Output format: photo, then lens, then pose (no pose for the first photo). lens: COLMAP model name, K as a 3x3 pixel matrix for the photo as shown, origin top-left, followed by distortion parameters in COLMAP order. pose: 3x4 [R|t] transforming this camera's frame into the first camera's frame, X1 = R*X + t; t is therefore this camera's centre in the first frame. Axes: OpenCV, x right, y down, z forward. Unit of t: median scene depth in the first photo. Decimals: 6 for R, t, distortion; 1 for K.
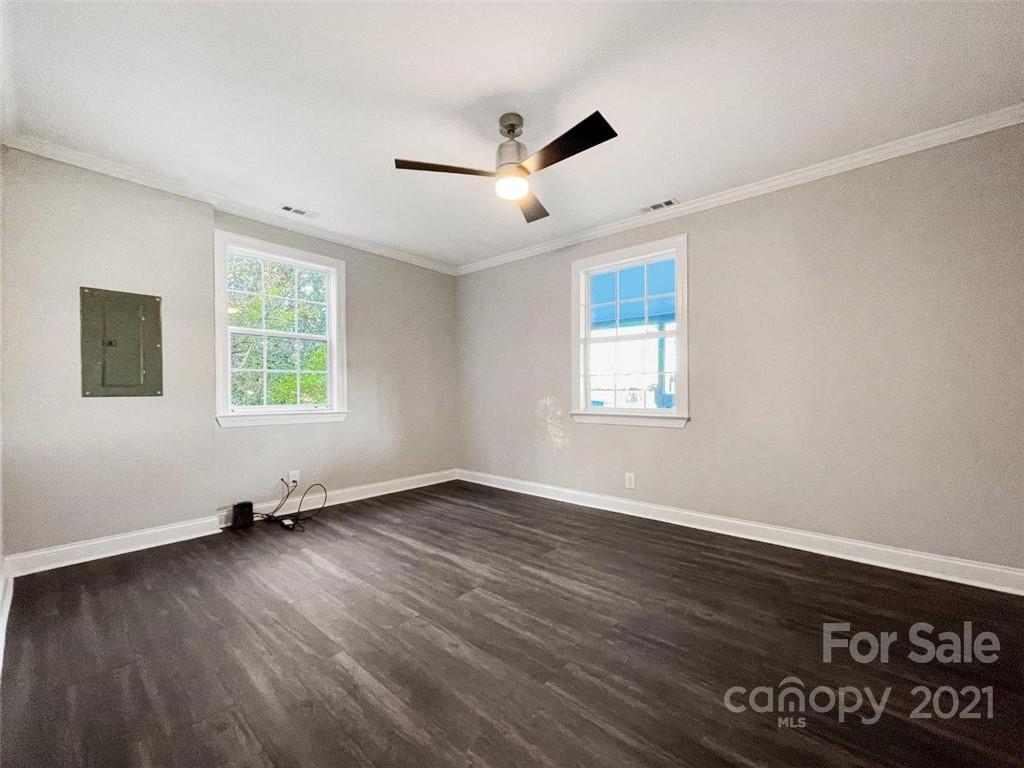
lens RADIAL K [[414.0, 0, 511.4], [0, 414.0, 386.1], [0, 0, 1]] dist [-0.012034, 0.009933]
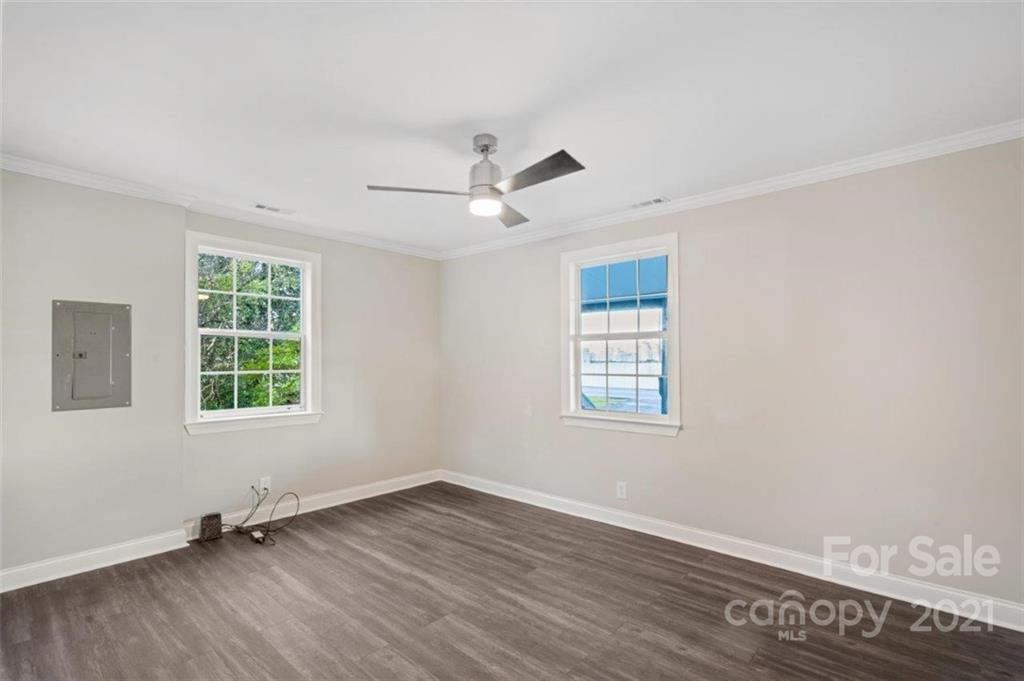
lens RADIAL K [[476.1, 0, 508.7], [0, 476.1, 340.5], [0, 0, 1]] dist [0.001460, 0.000199]
pose [[0.999871, 0.001589, -0.016014, 0.062957], [-0.001870, 0.999844, -0.017548, -0.116945], [0.015984, 0.017576, 0.999718, -0.113275]]
